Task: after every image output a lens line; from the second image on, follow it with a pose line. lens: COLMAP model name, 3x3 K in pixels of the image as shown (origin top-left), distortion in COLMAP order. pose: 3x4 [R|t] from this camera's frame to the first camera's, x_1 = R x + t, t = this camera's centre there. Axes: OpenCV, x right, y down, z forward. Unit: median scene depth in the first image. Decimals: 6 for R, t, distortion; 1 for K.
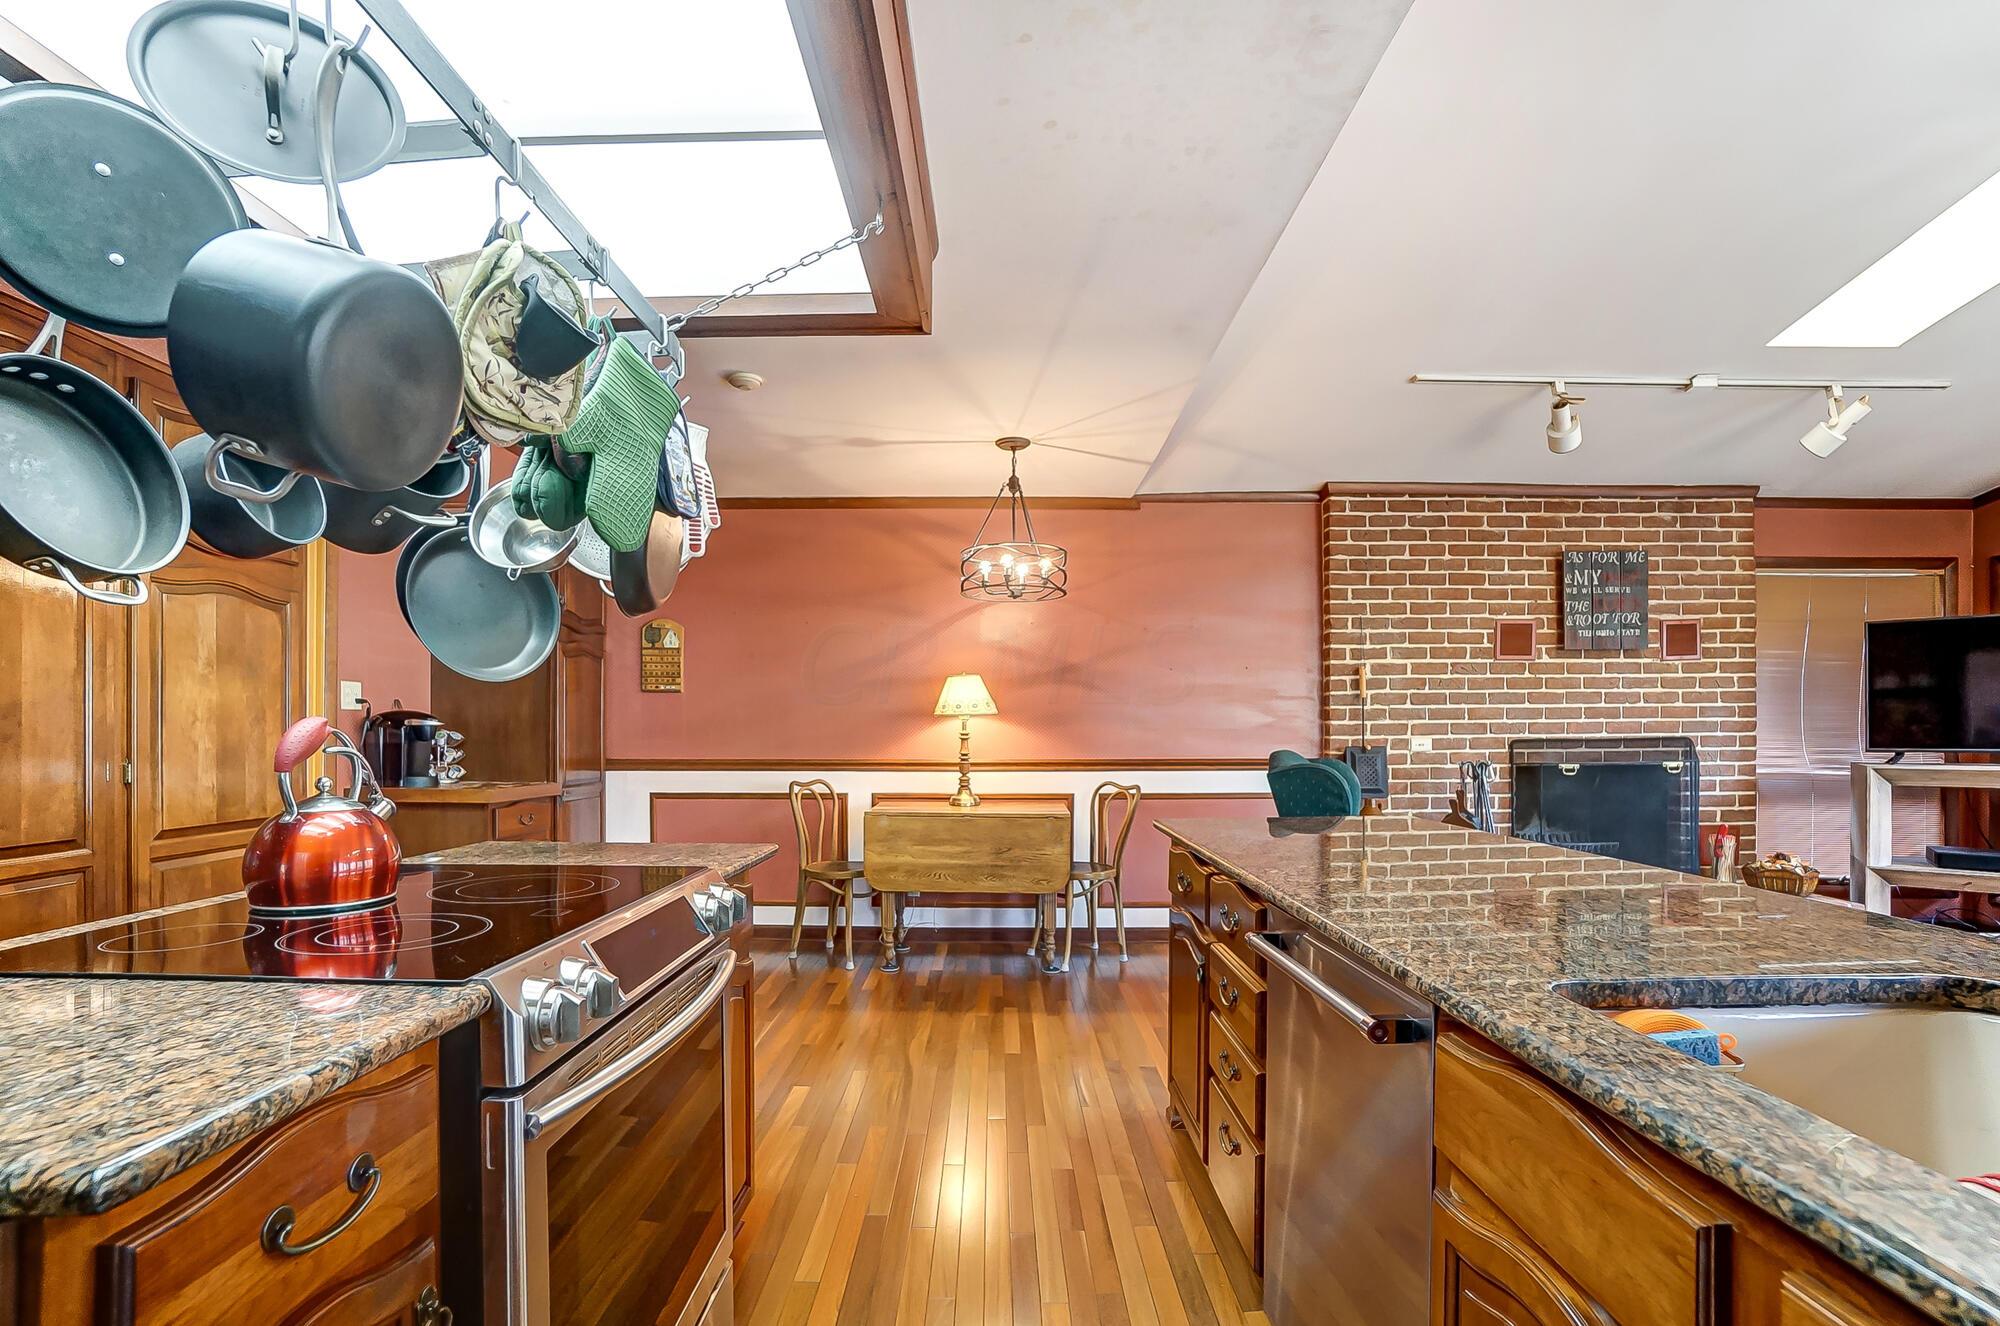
lens RADIAL K [[918.5, 0, 988.5], [0, 918.5, 732.7], [0, 0, 1]] dist [-0.078083, 0.031521]
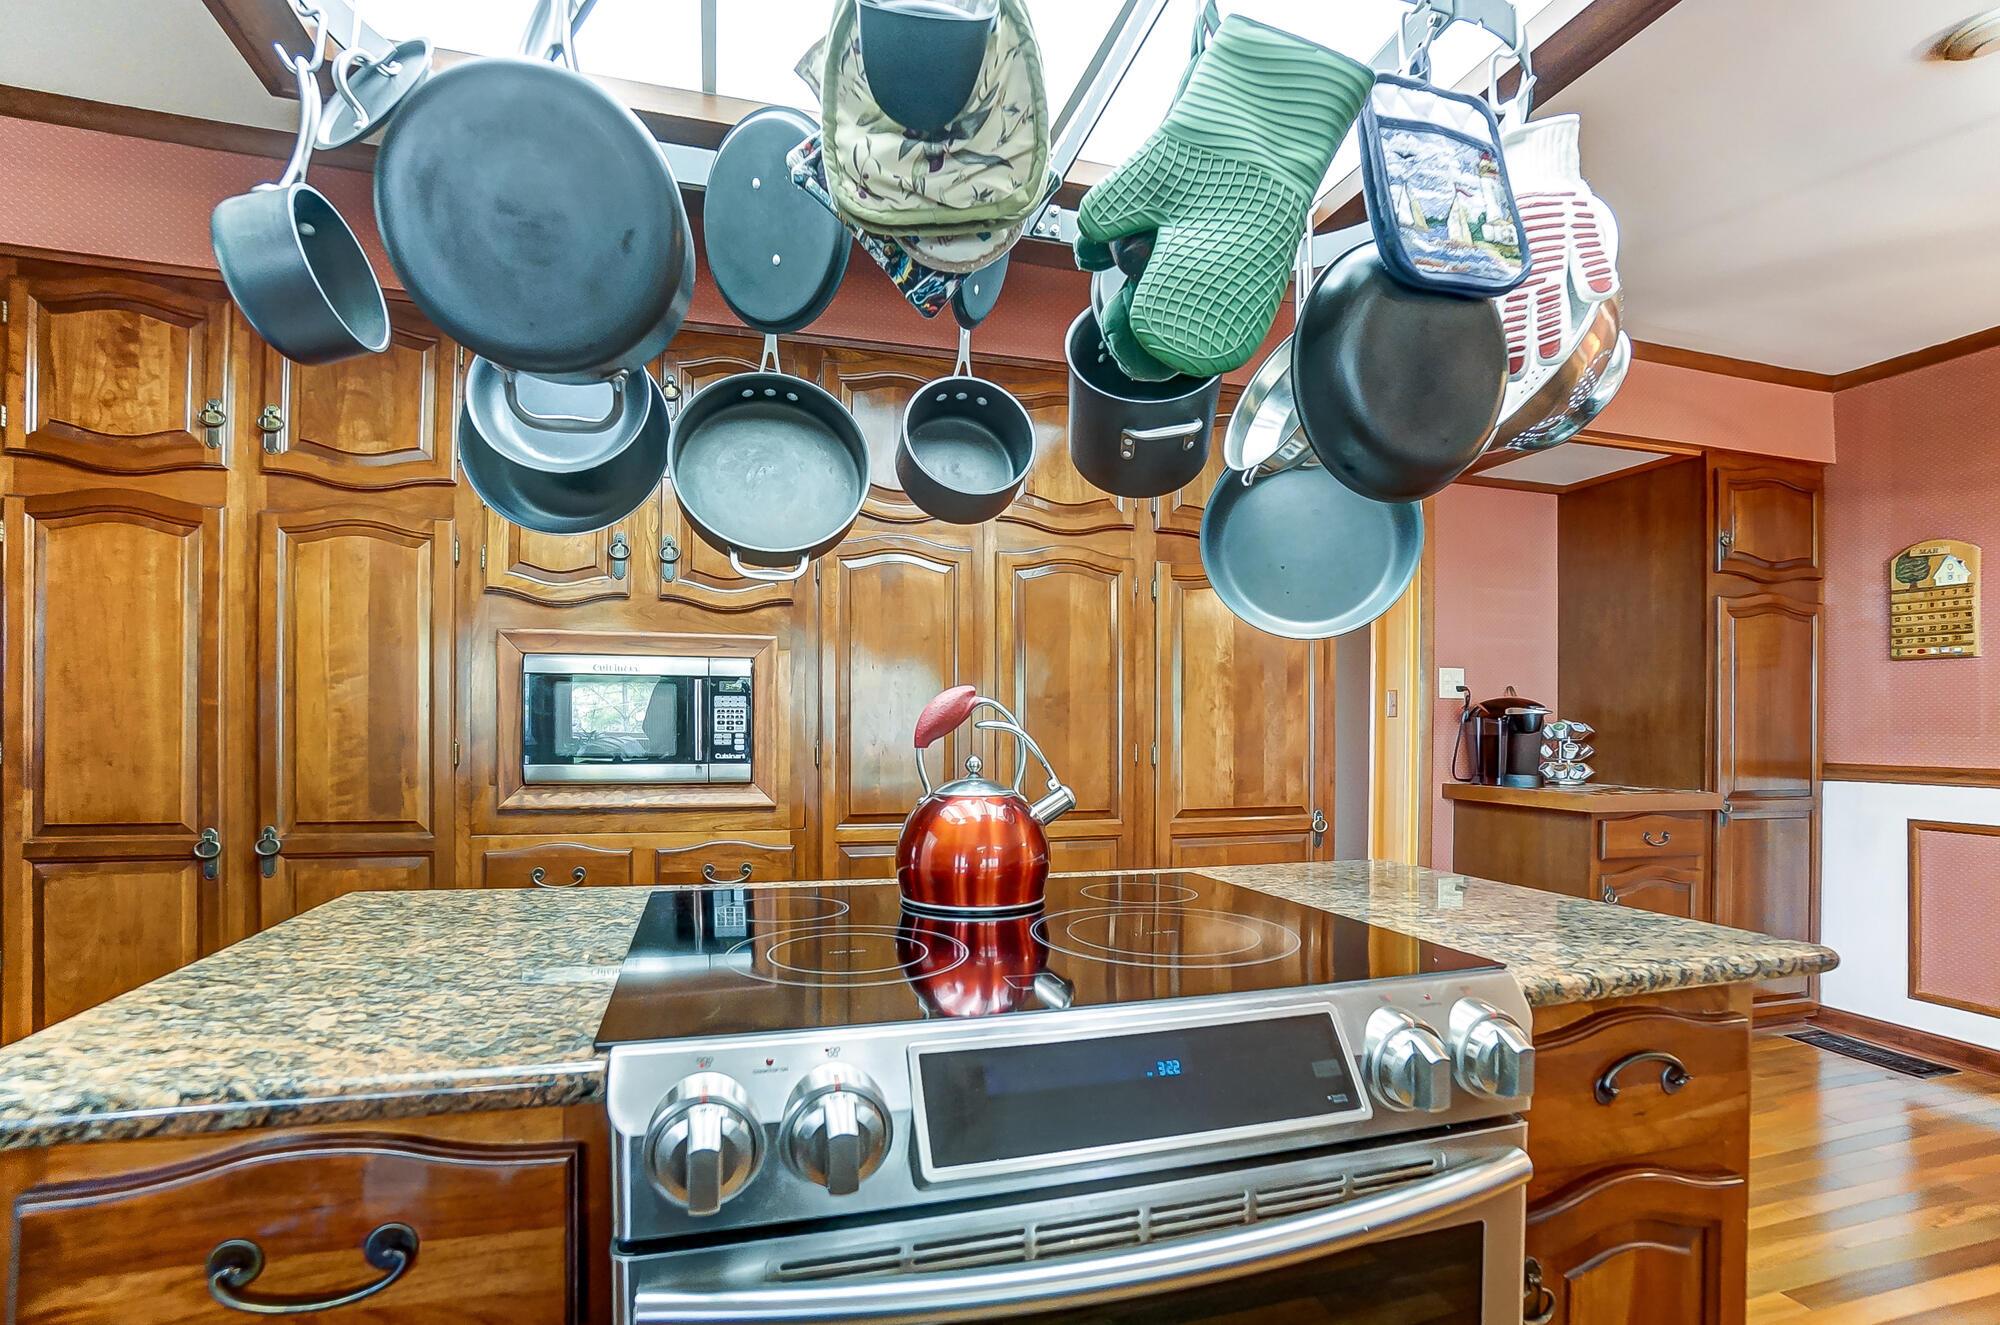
lens RADIAL K [[918.5, 0, 988.5], [0, 918.5, 732.2], [0, 0, 1]] dist [-0.078083, 0.031521]
pose [[0.284757, 0.002702, -0.958596, 0.057494], [-0.004236, 0.999990, 0.001560, 0.014283], [0.958590, 0.003616, 0.284766, 0.411782]]
